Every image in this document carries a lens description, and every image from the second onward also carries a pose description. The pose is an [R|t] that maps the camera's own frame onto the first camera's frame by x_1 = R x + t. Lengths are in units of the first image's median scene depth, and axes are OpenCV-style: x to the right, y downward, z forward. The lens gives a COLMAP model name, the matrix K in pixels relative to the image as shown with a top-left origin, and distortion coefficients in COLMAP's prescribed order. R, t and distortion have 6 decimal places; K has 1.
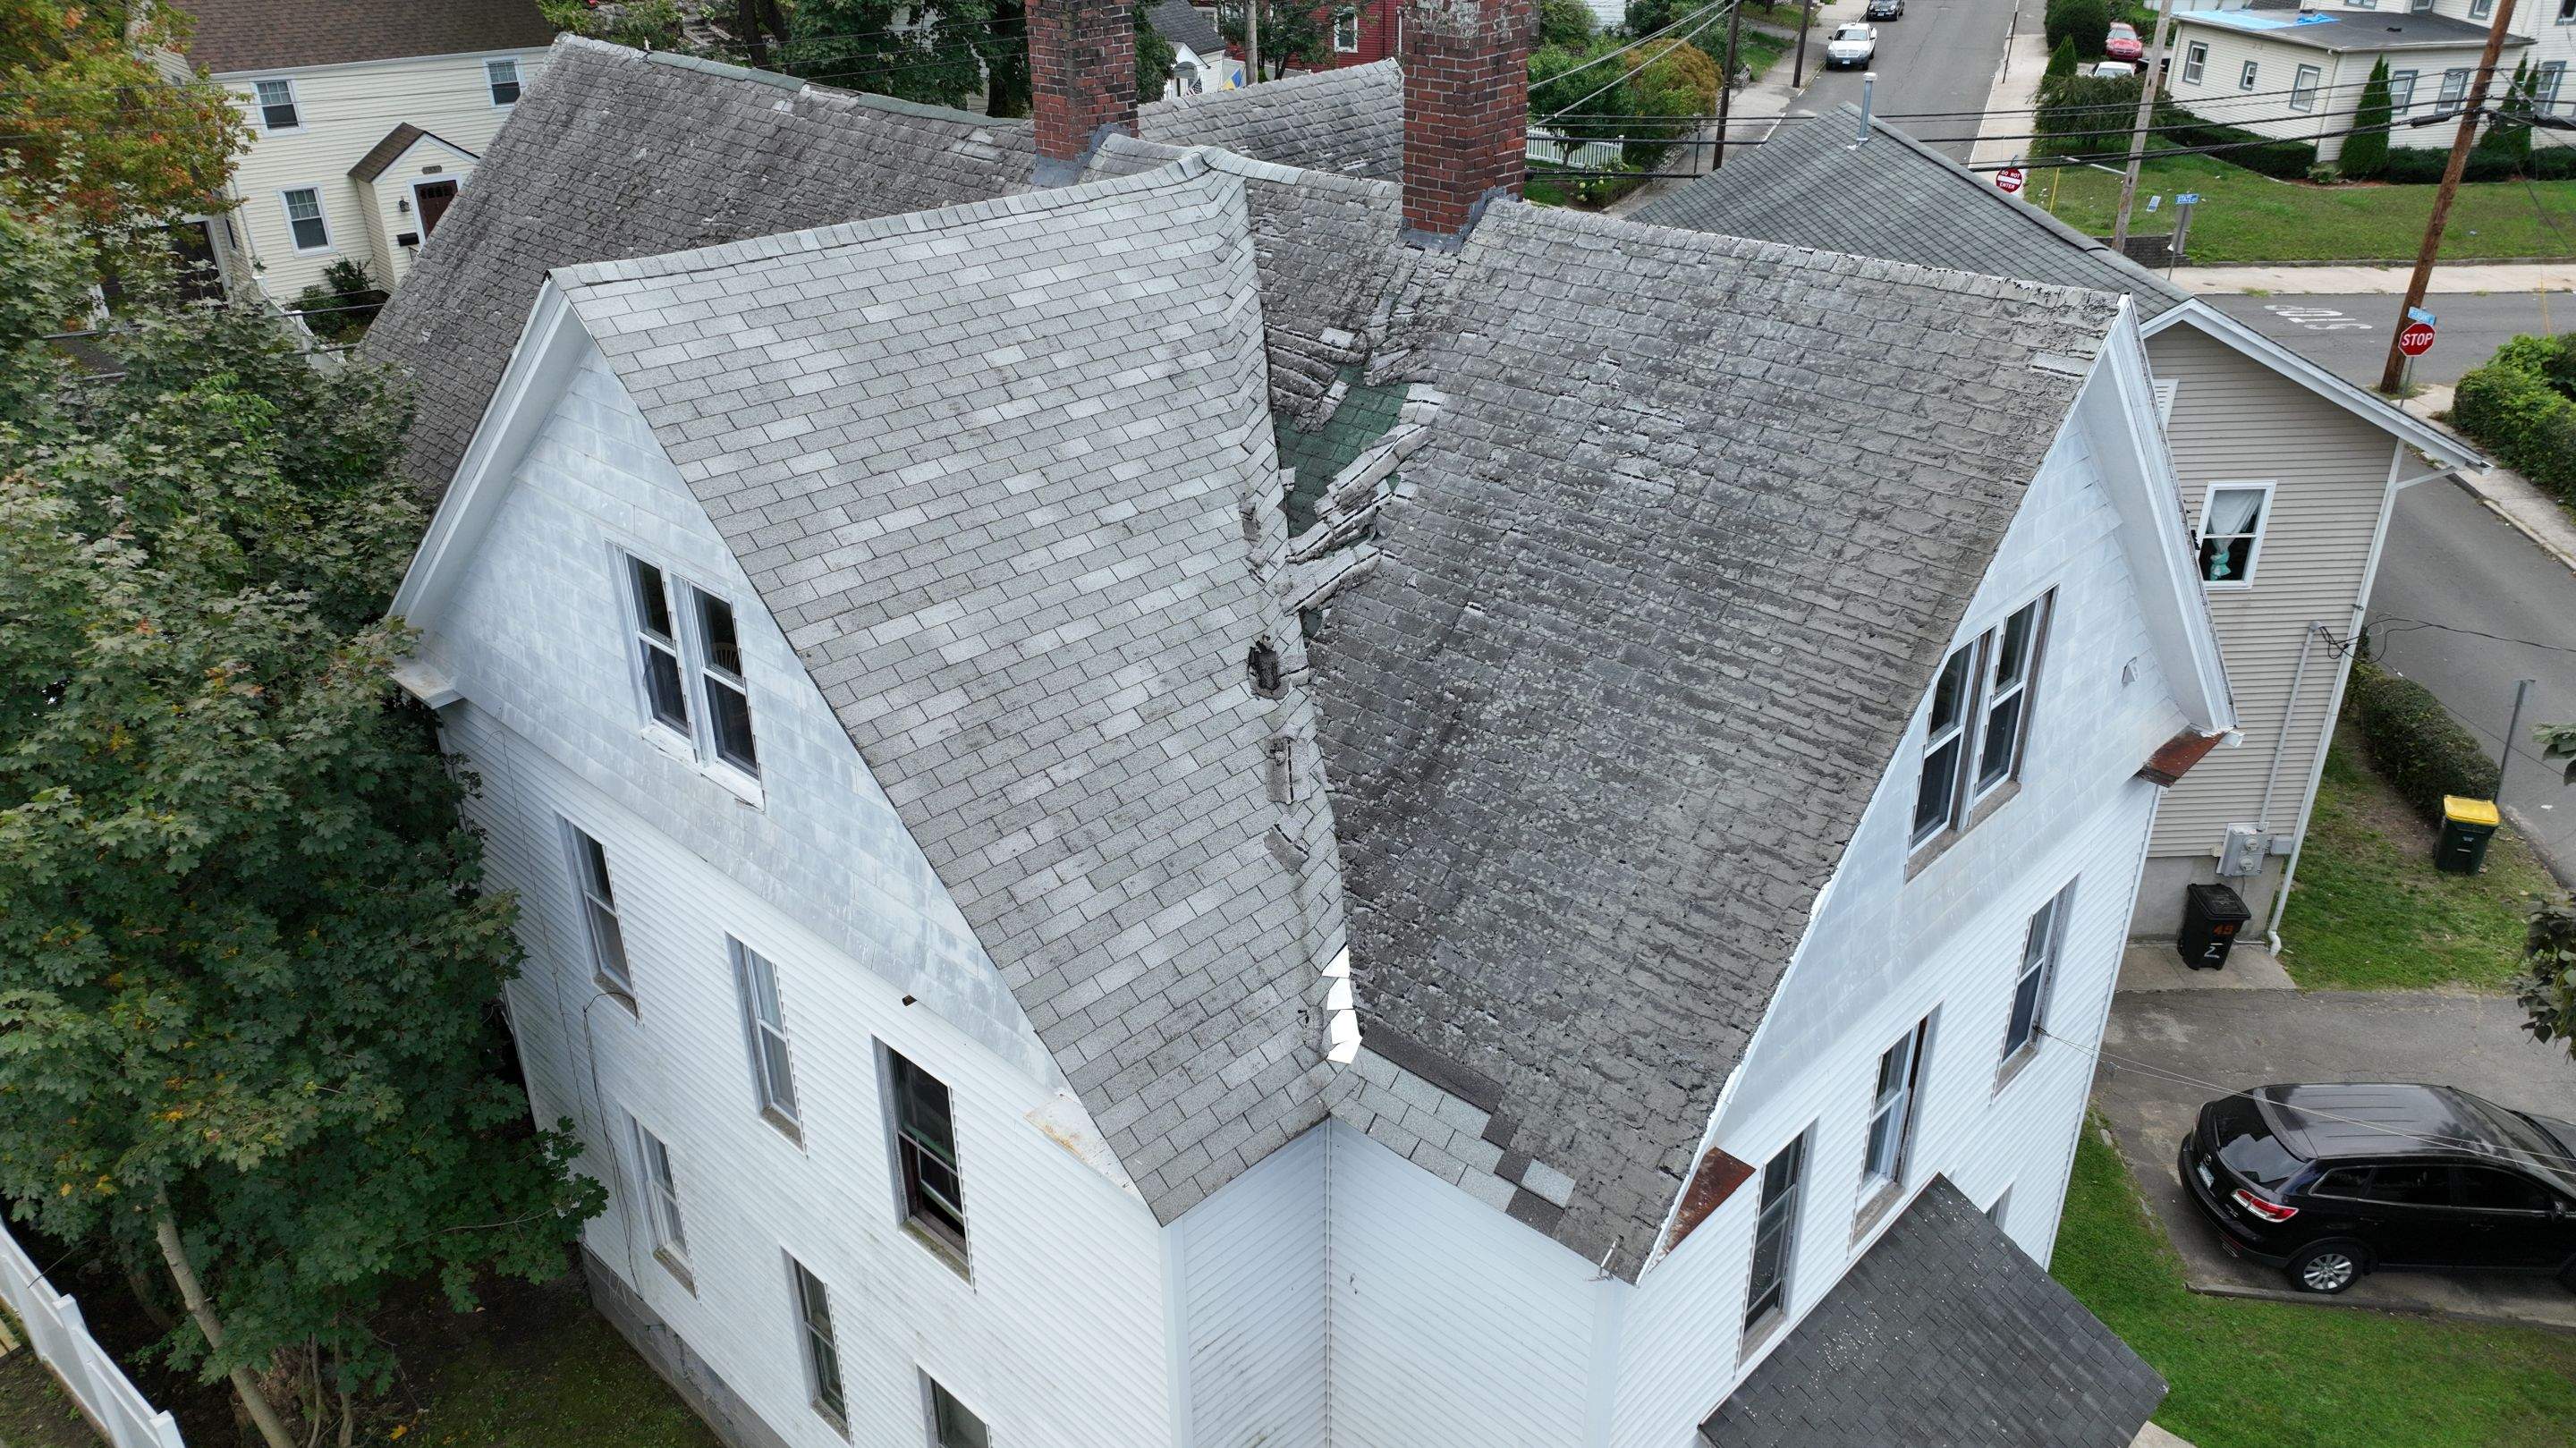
lens RADIAL K [[1846.6, 0, 1303.4], [0, 1846.6, 718.0], [0, 0, 1]] dist [0.003028, 0.014135]
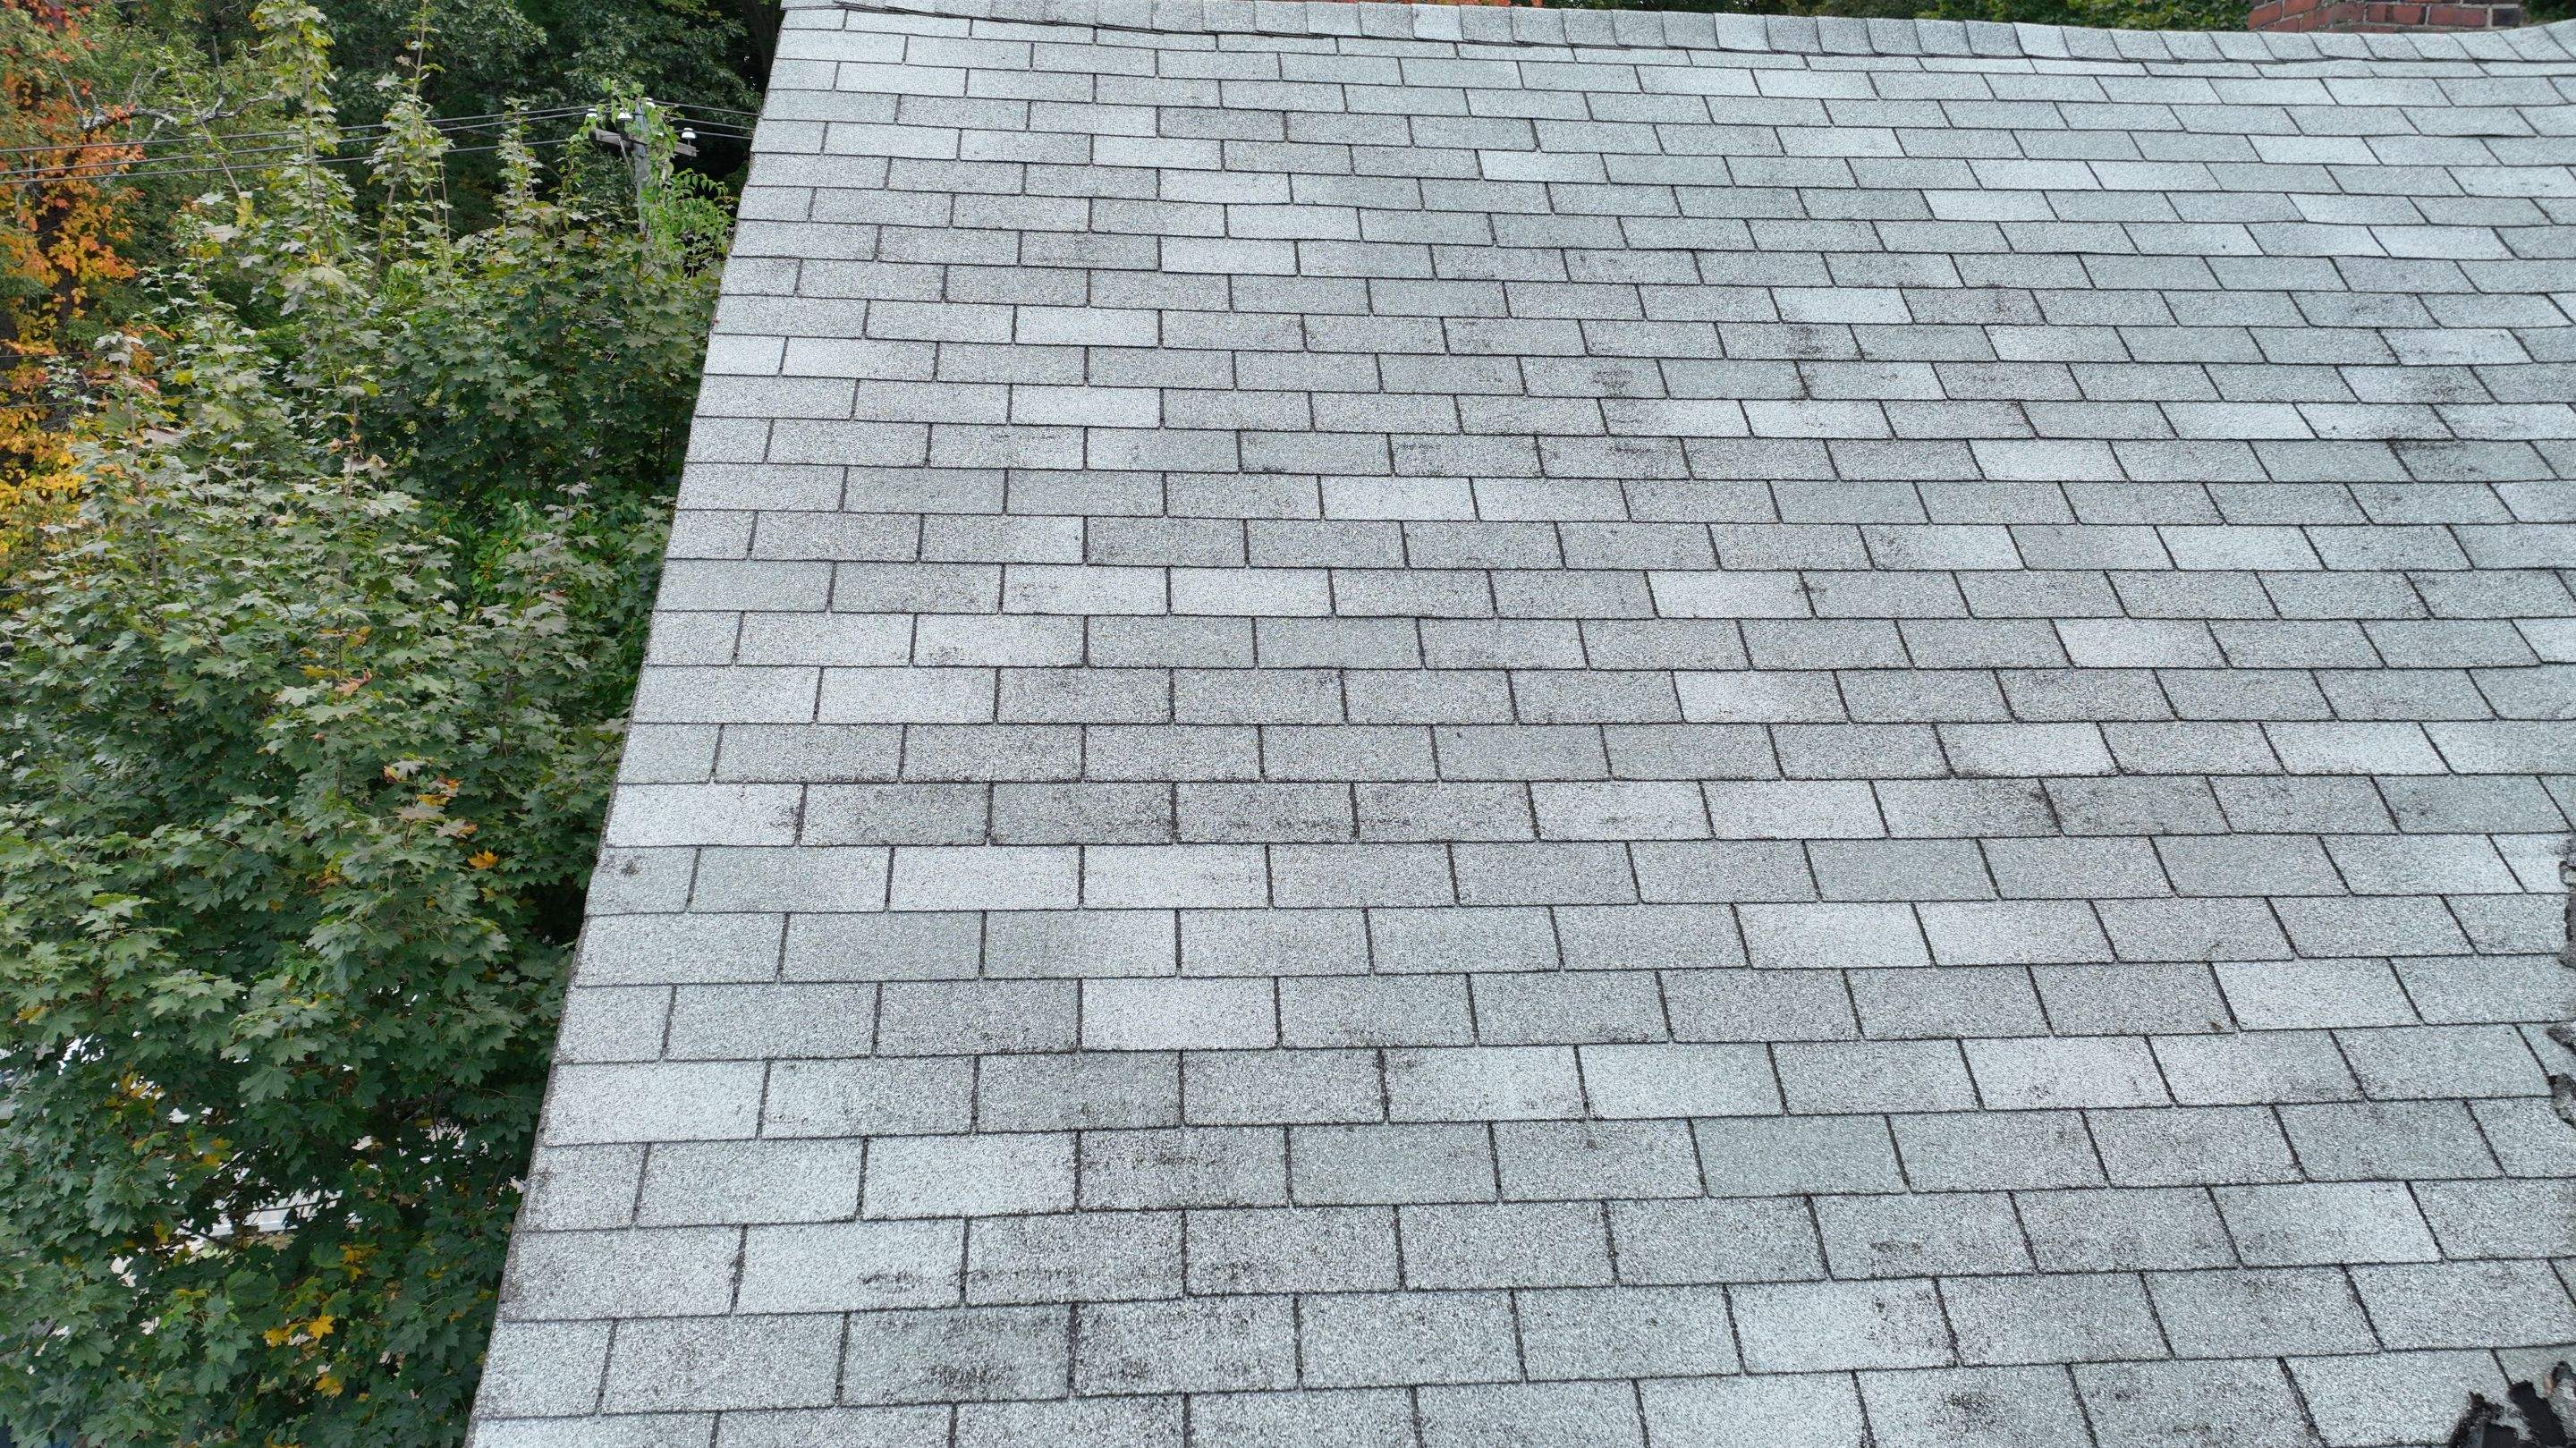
lens RADIAL K [[1846.6, 0, 1303.4], [0, 1846.6, 718.0], [0, 0, 1]] dist [0.003028, 0.014135]
pose [[0.746977, 0.131551, -0.651705, 0.000869], [-0.304880, 0.938866, -0.159934, -0.038067], [0.590824, 0.318159, 0.741419, 0.757457]]
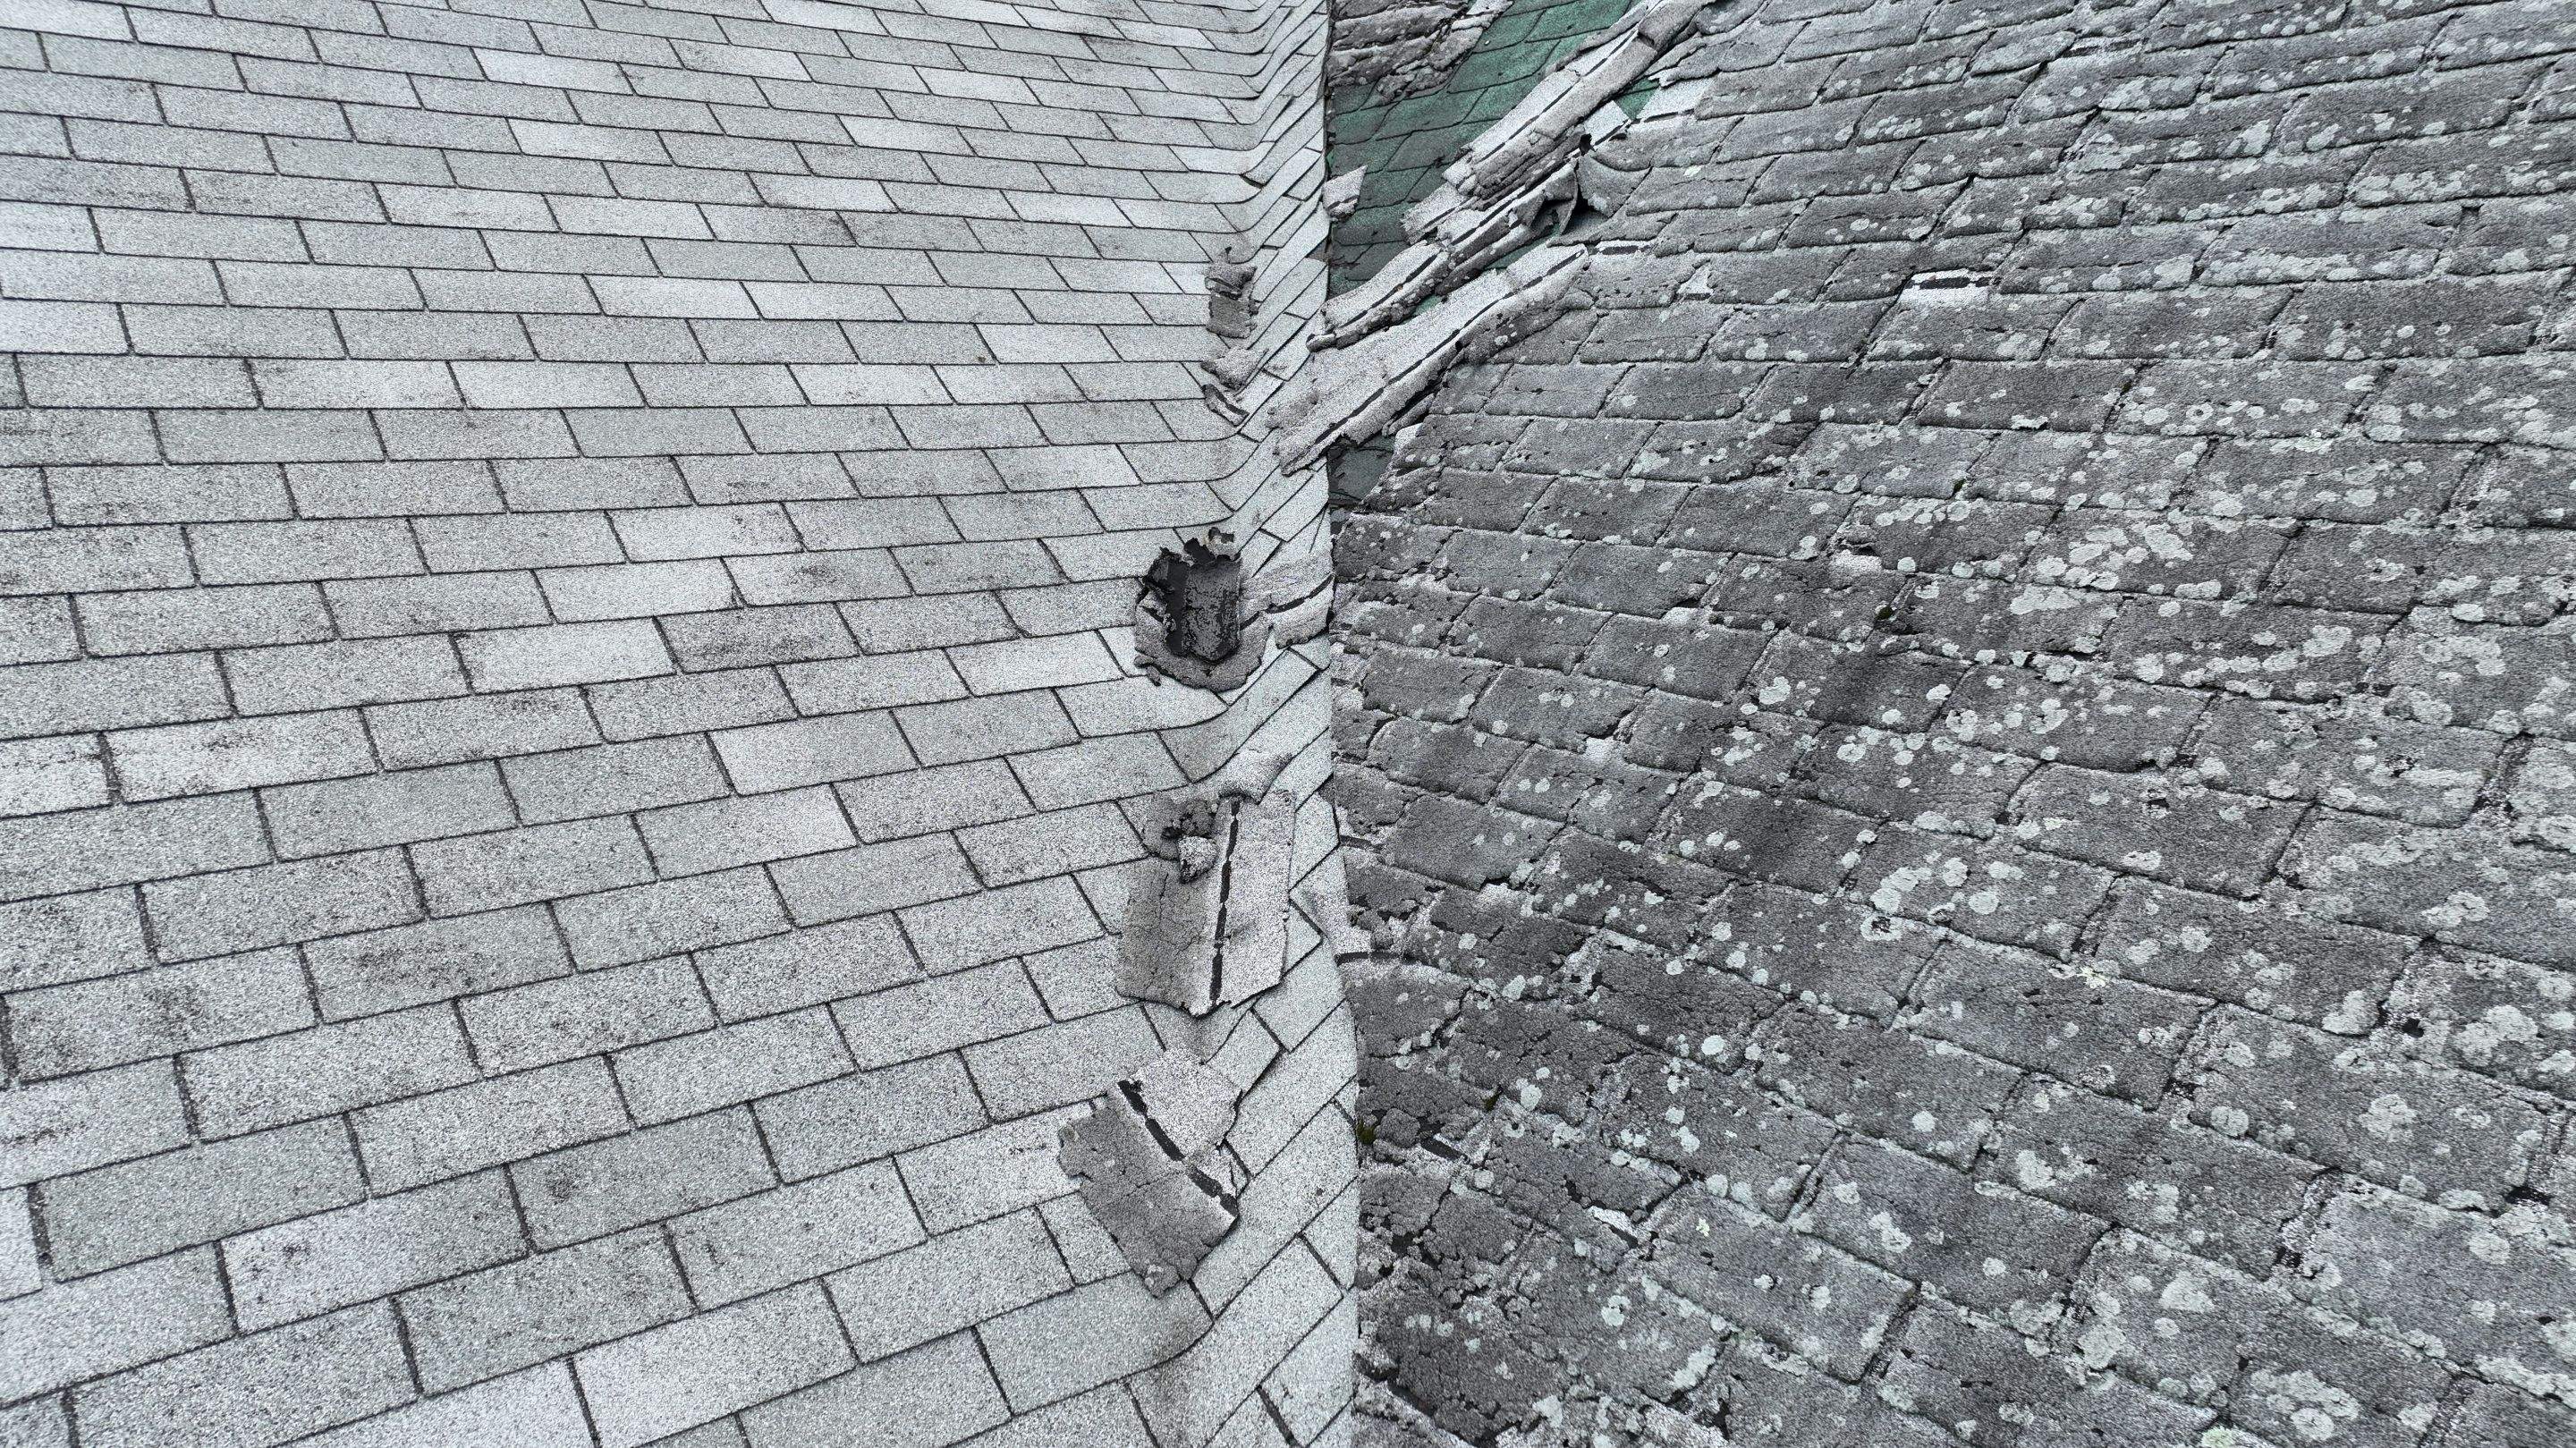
lens RADIAL K [[1846.6, 0, 1303.4], [0, 1846.6, 718.0], [0, 0, 1]] dist [0.003028, 0.014135]
pose [[0.990158, 0.026989, -0.137324, 0.040075], [-0.063567, 0.960902, -0.269494, 0.074557], [0.124682, 0.275571, 0.953161, 0.743490]]
